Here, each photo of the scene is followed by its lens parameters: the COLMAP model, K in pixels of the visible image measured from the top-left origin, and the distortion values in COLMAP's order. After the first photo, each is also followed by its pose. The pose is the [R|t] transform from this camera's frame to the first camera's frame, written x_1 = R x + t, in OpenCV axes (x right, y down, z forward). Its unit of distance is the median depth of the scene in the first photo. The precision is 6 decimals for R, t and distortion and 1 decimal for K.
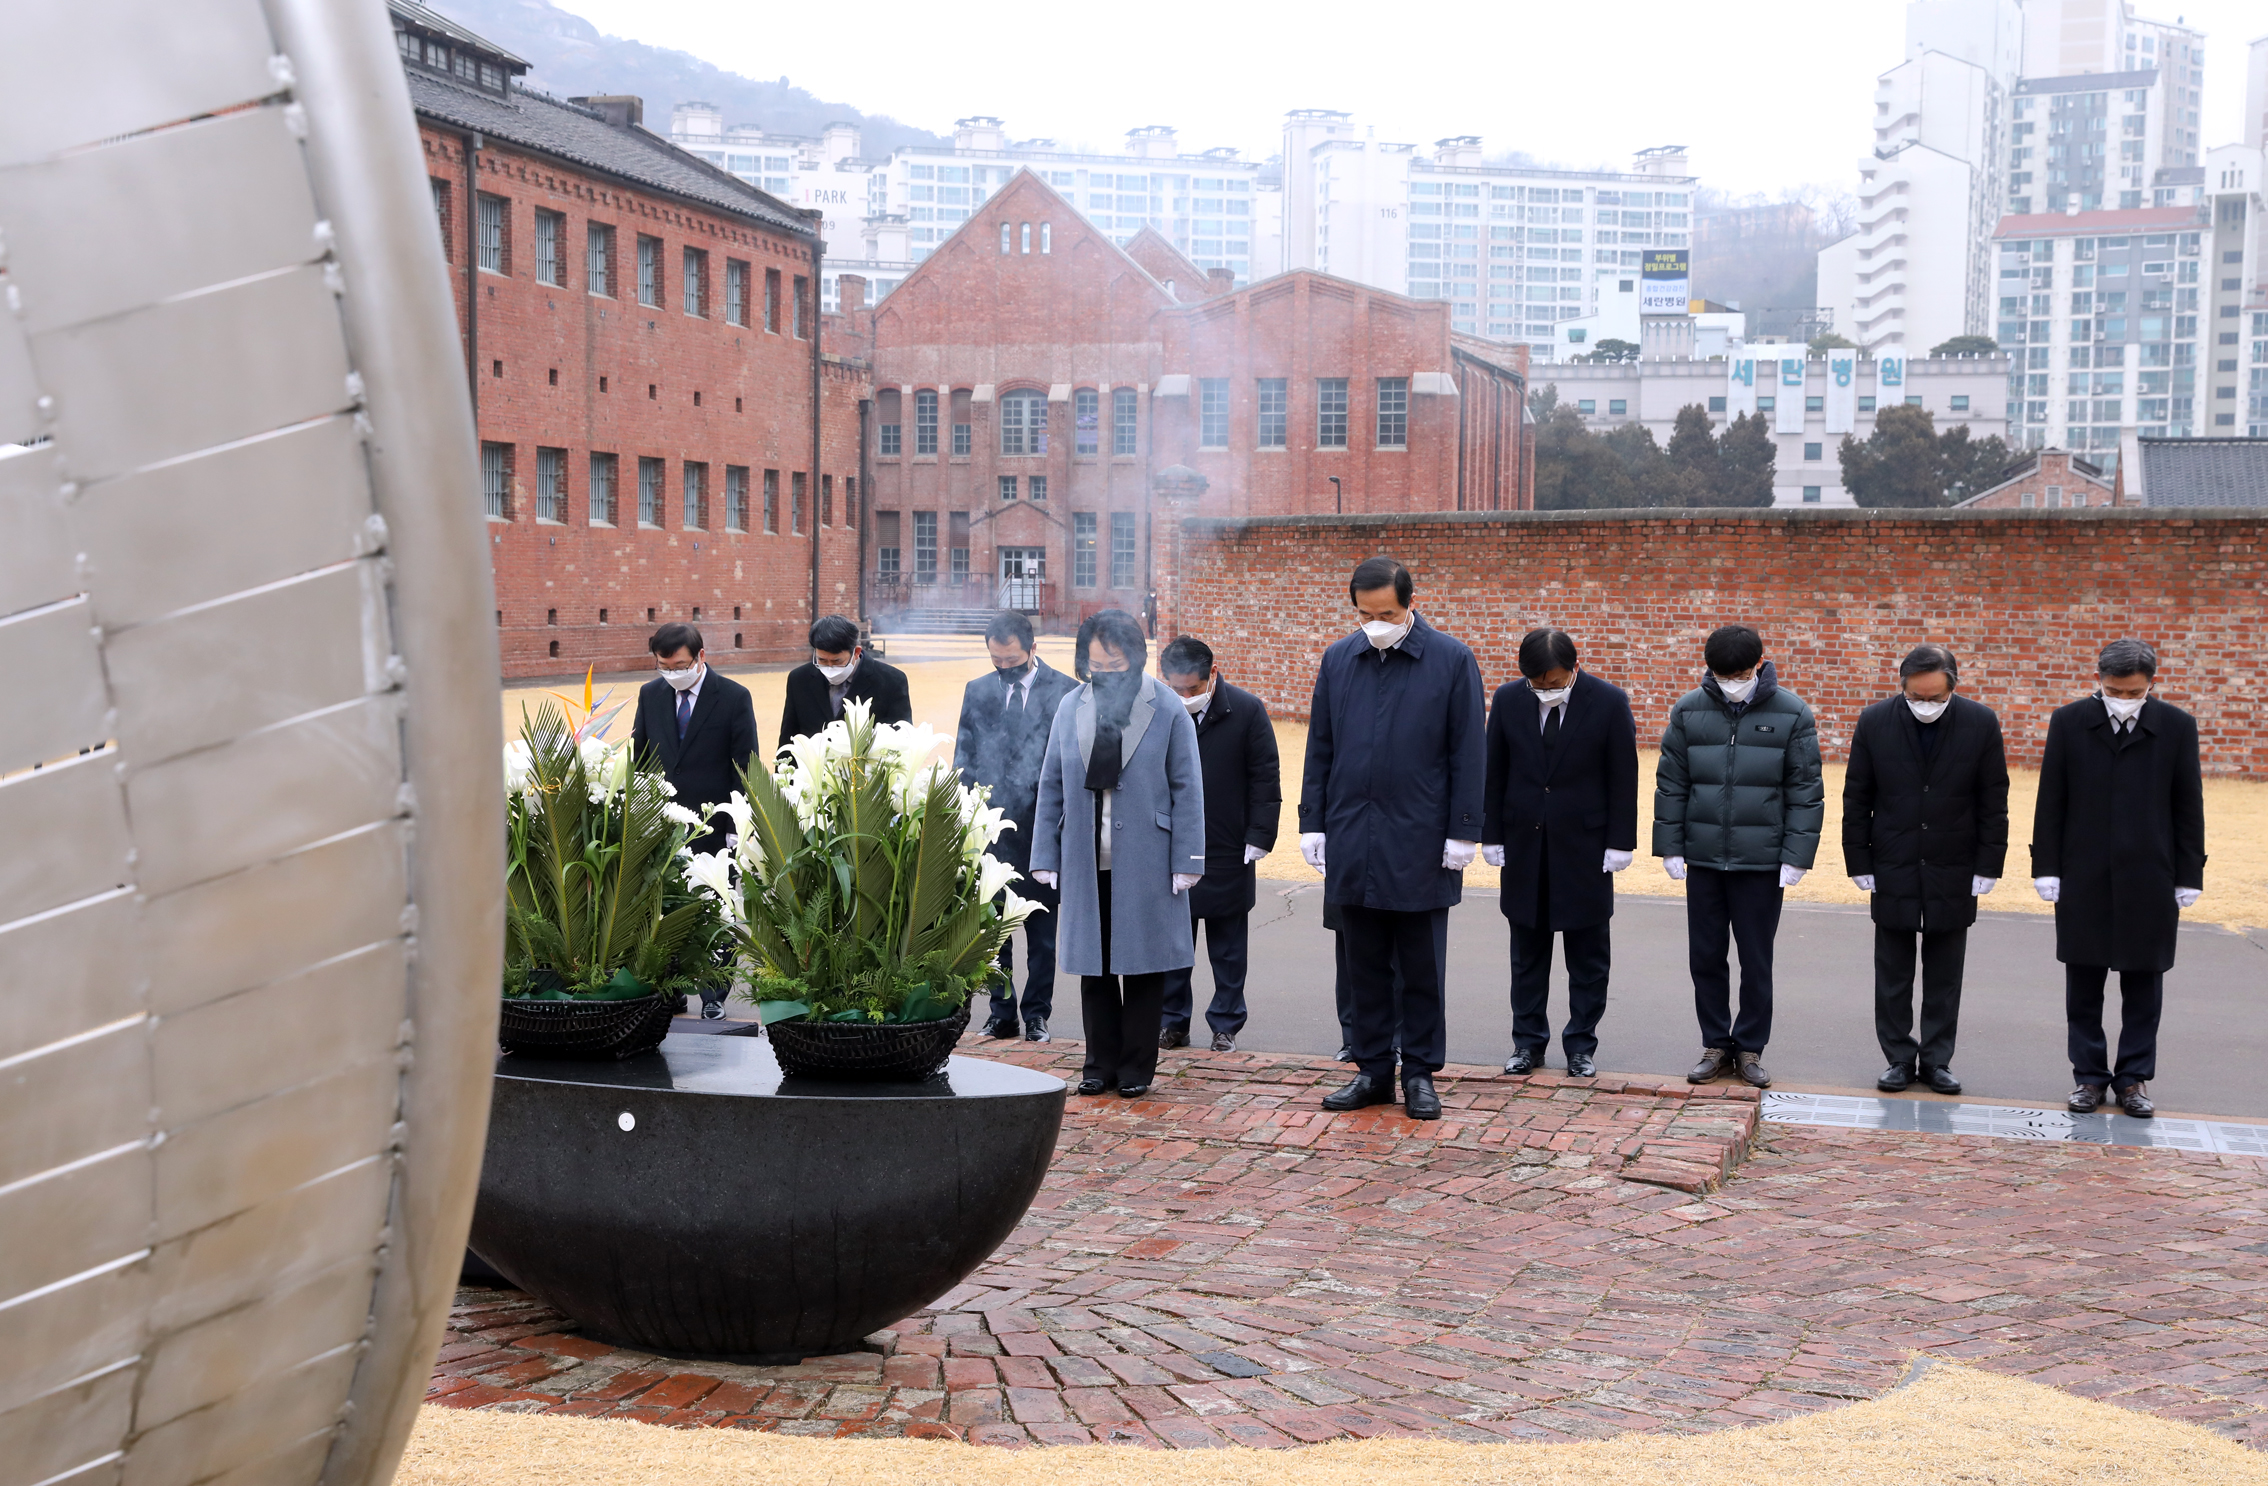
lens RADIAL K [[2797.9, 0, 1138.0], [0, 2797.9, 751.4], [0, 0, 1]] dist [0.036485, 0.138655]
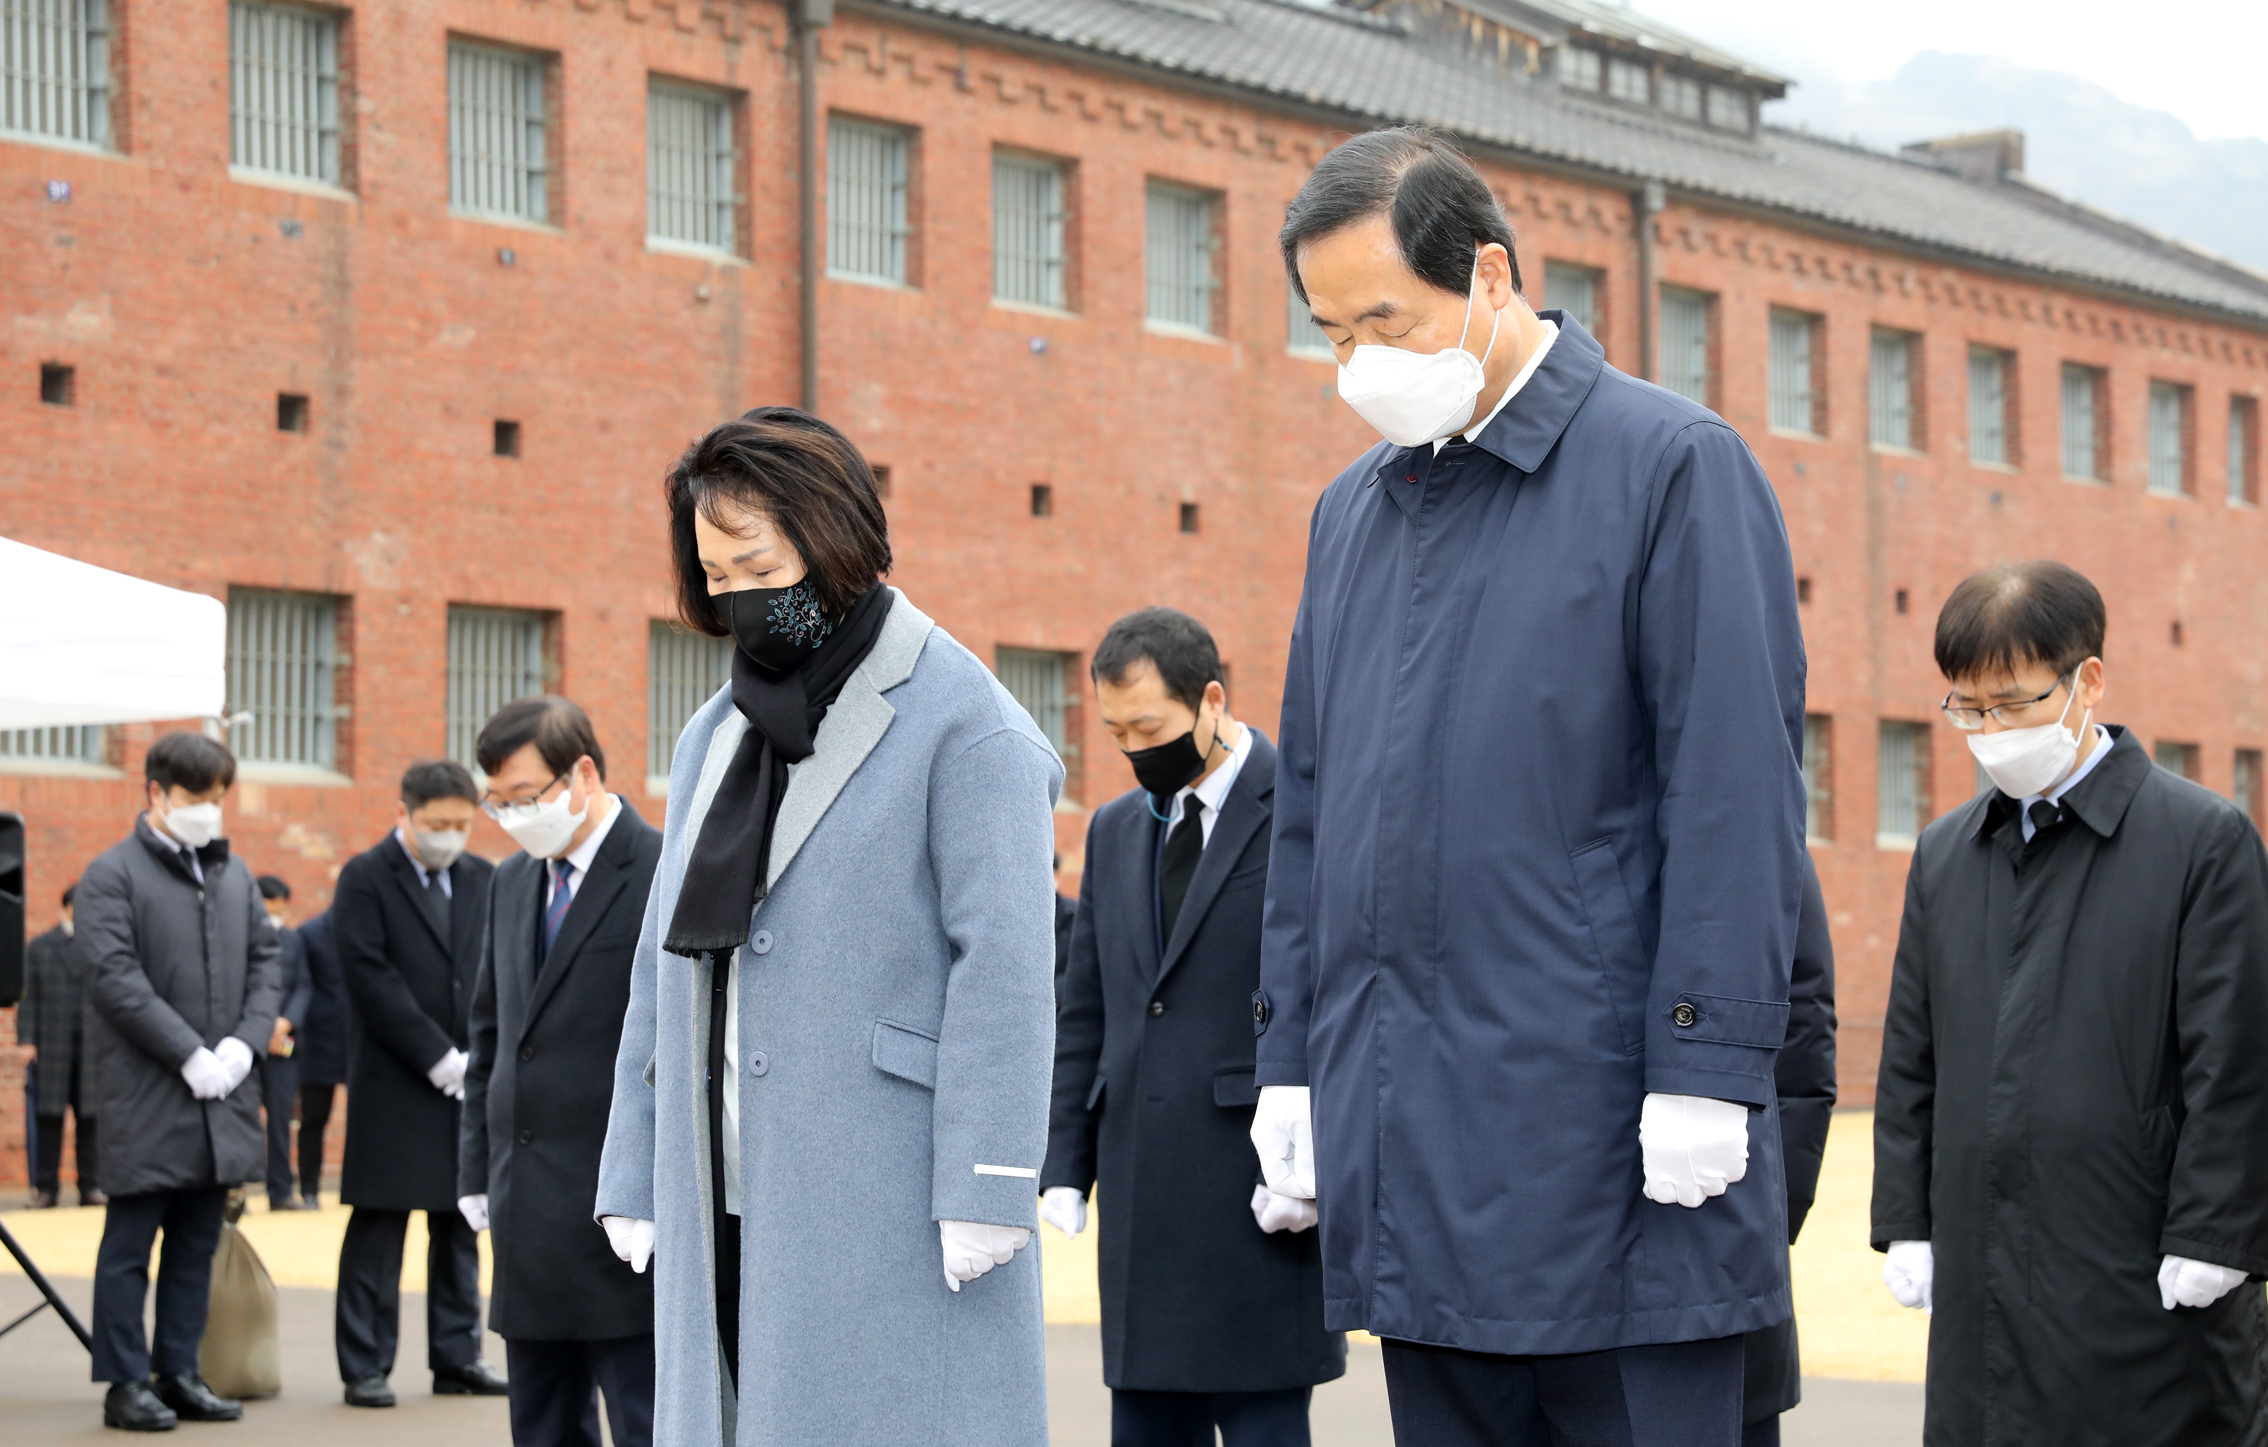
lens RADIAL K [[4407.2, 0, 1143.7], [0, 4407.2, 668.3], [0, 0, 1]] dist [0.223527, 0.074447]
pose [[0.901873, -0.048740, -0.429242, 0.057886], [-0.013267, 0.990022, -0.140290, 0.011933], [0.431797, 0.132218, 0.892228, 0.123663]]
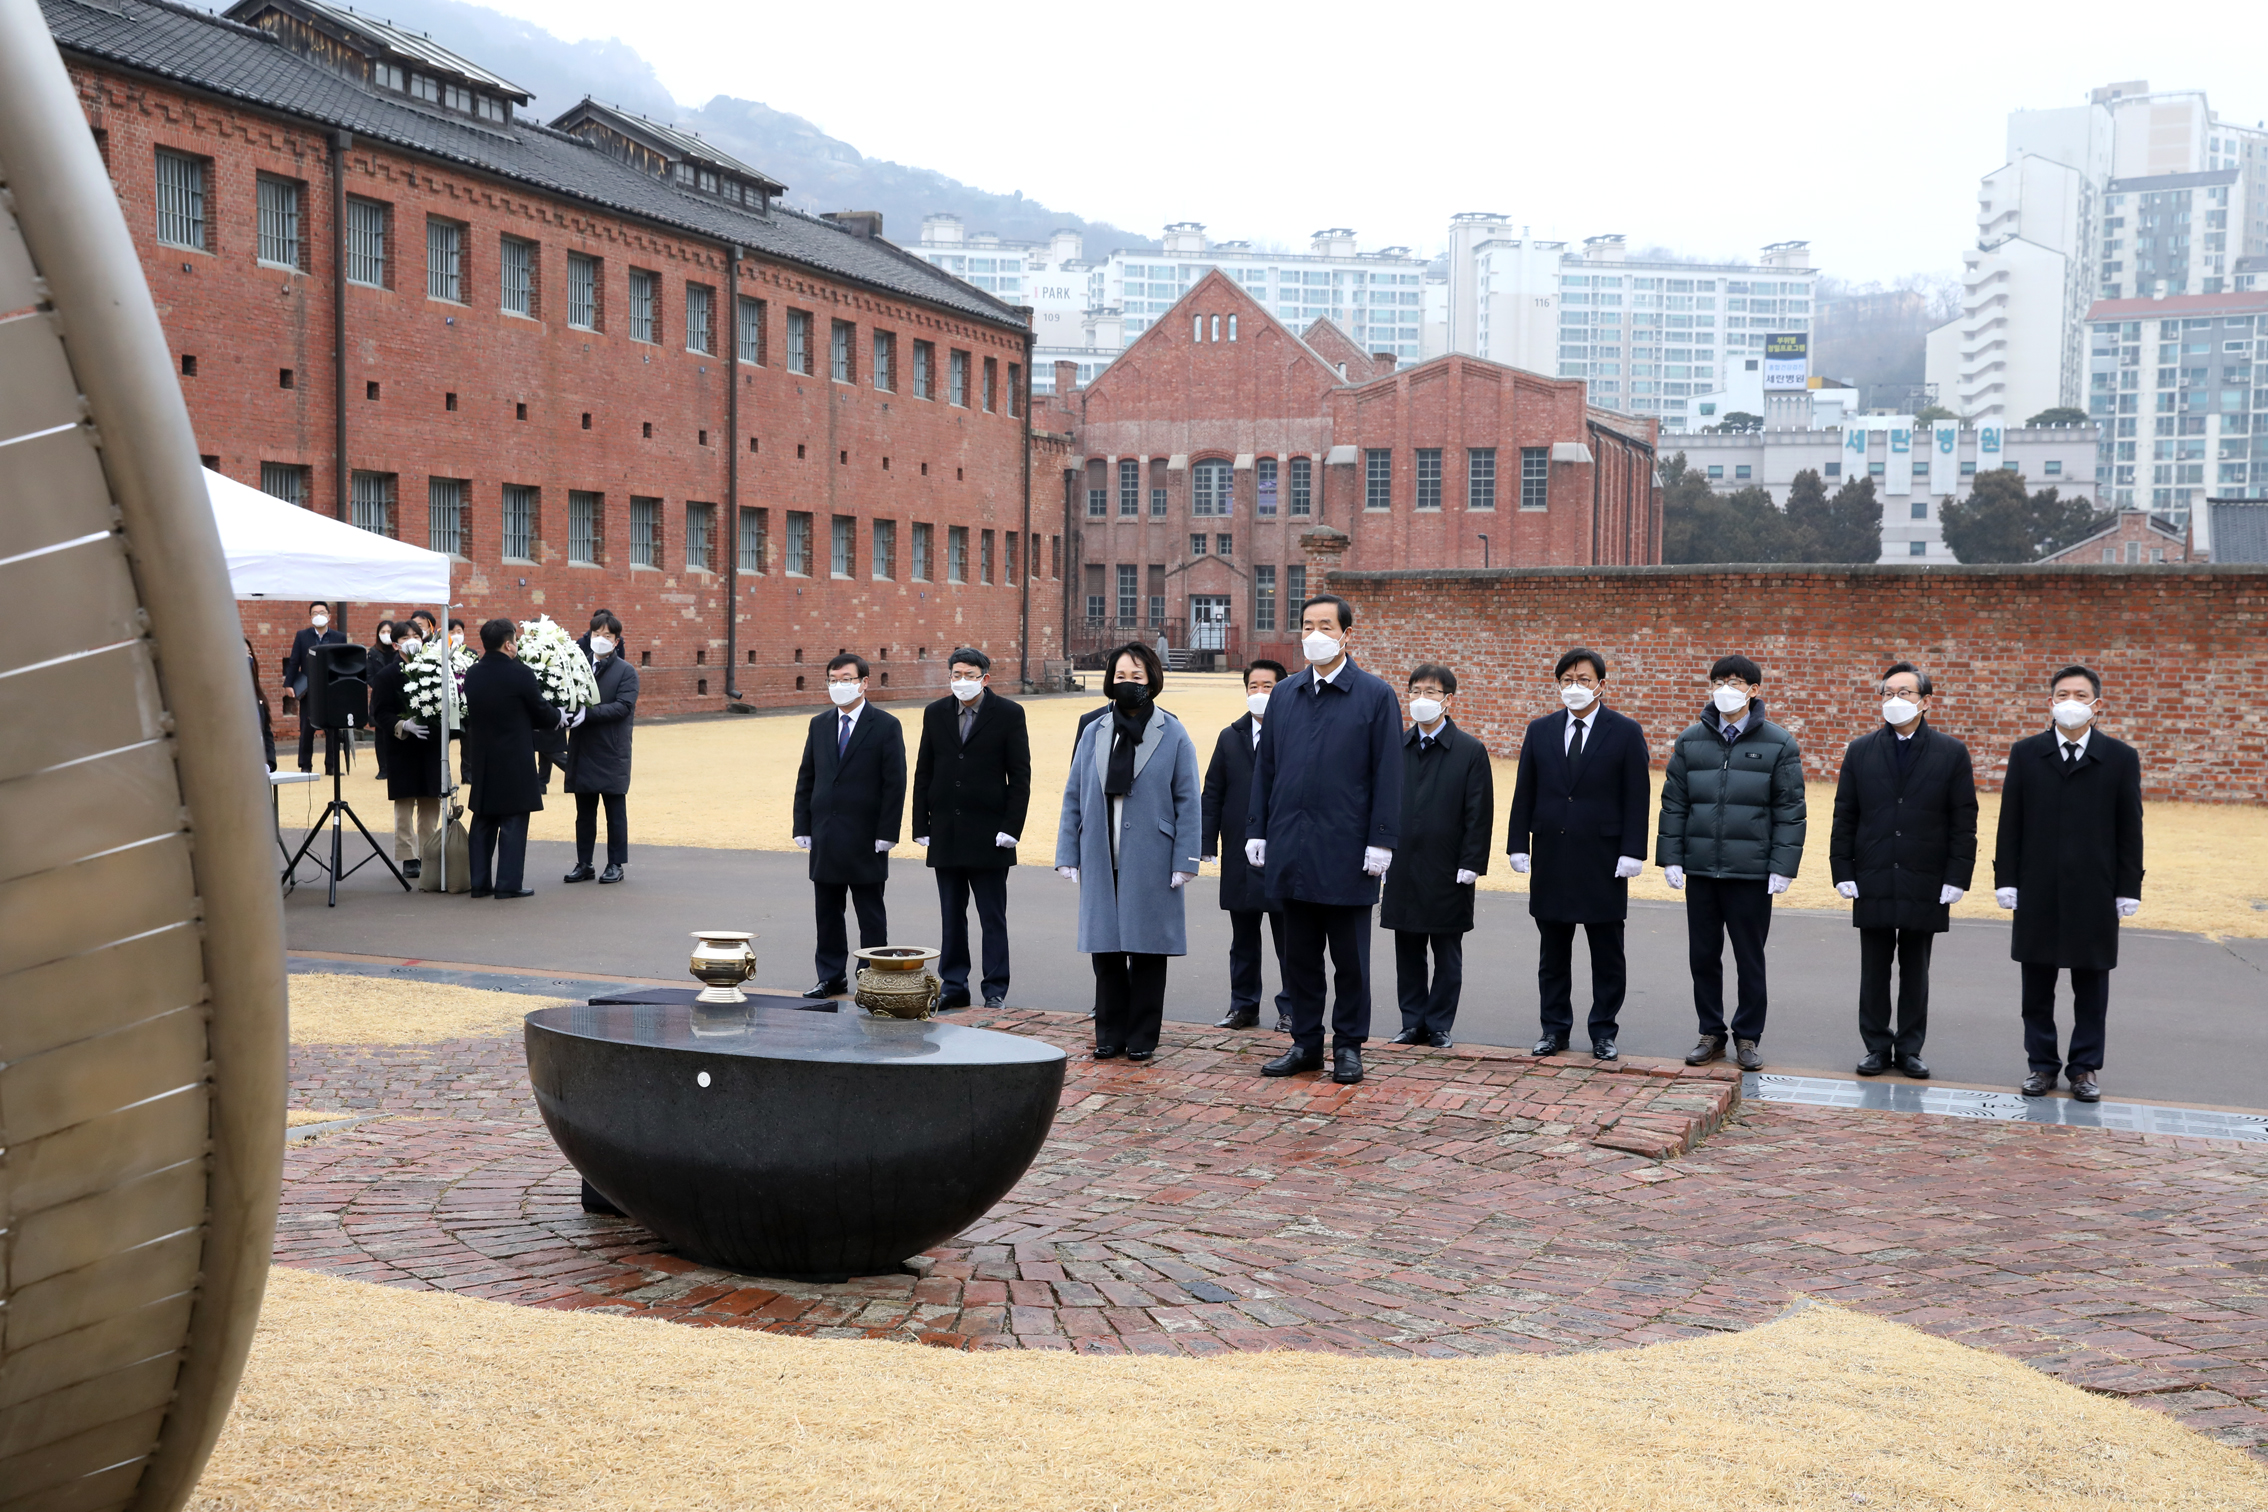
lens RADIAL K [[2439.0, 0, 1134.0], [0, 2439.0, 756.0], [0, 0, 1]] dist [-0.001275, 0.145160]
pose [[0.996827, 0.005831, -0.079384, 0.011807], [-0.006357, 0.999959, -0.006375, -0.000365], [0.079343, 0.006860, 0.996824, -0.005580]]
